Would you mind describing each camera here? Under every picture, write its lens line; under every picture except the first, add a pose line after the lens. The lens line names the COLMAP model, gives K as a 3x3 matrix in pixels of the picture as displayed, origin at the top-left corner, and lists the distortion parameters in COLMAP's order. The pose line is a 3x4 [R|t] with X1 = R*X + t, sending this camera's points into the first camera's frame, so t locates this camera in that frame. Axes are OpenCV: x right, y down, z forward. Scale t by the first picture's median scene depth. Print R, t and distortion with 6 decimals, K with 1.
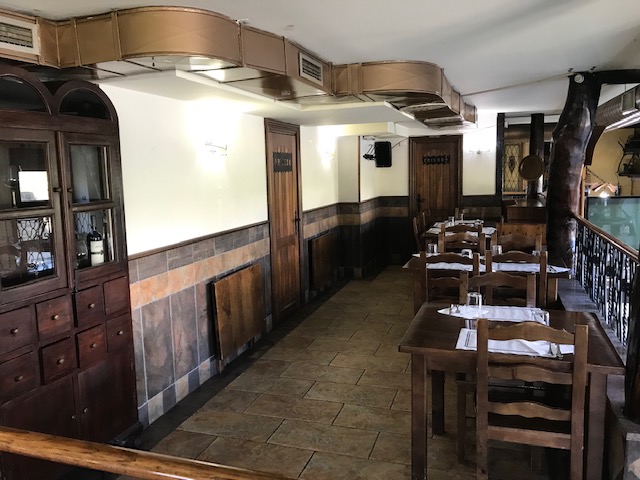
lens RADIAL K [[523.8, 0, 319.3], [0, 523.8, 234.4], [0, 0, 1]] dist [0.032536, -0.016951]
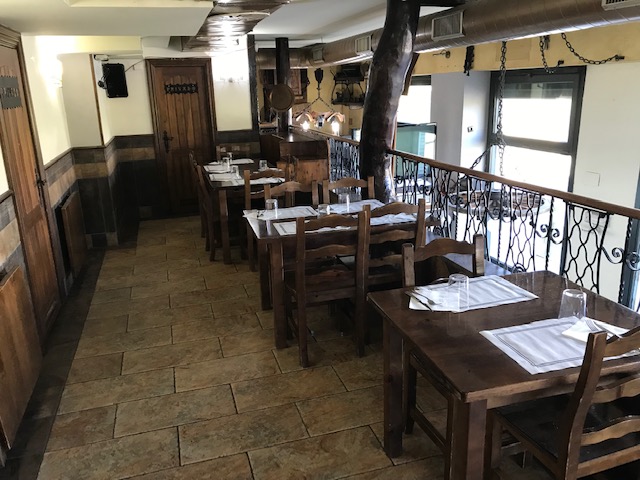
lens RADIAL K [[523.8, 0, 319.3], [0, 523.8, 234.4], [0, 0, 1]] dist [0.032536, -0.016951]
pose [[0.819832, -0.153798, 0.551563, -0.122011], [0.080318, 0.984618, 0.155169, -0.034694], [-0.566943, -0.082912, 0.819574, 0.229929]]
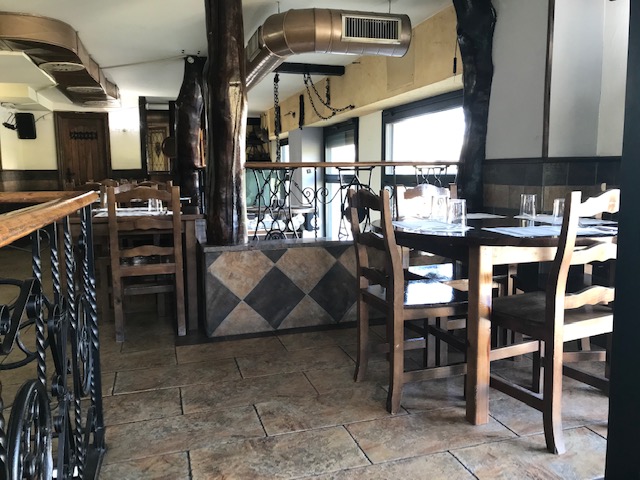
lens RADIAL K [[523.8, 0, 319.3], [0, 523.8, 234.4], [0, 0, 1]] dist [0.032536, -0.016951]
pose [[0.813456, -0.049690, 0.579499, -0.021680], [0.062139, 0.998066, -0.001646, 0.114879], [-0.578297, 0.037348, 0.814971, -0.171385]]
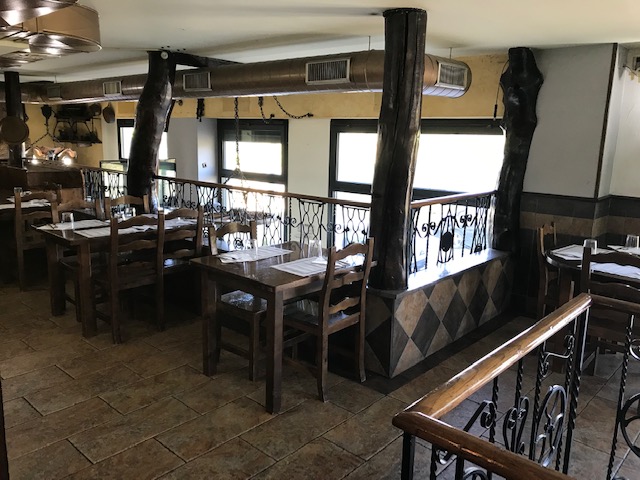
lens RADIAL K [[523.8, 0, 319.3], [0, 523.8, 234.4], [0, 0, 1]] dist [0.032536, -0.016951]
pose [[0.404737, -0.137266, 0.904072, -0.322708], [0.081389, 0.990153, 0.113899, -0.009671], [-0.910804, 0.027482, 0.411924, 0.167643]]
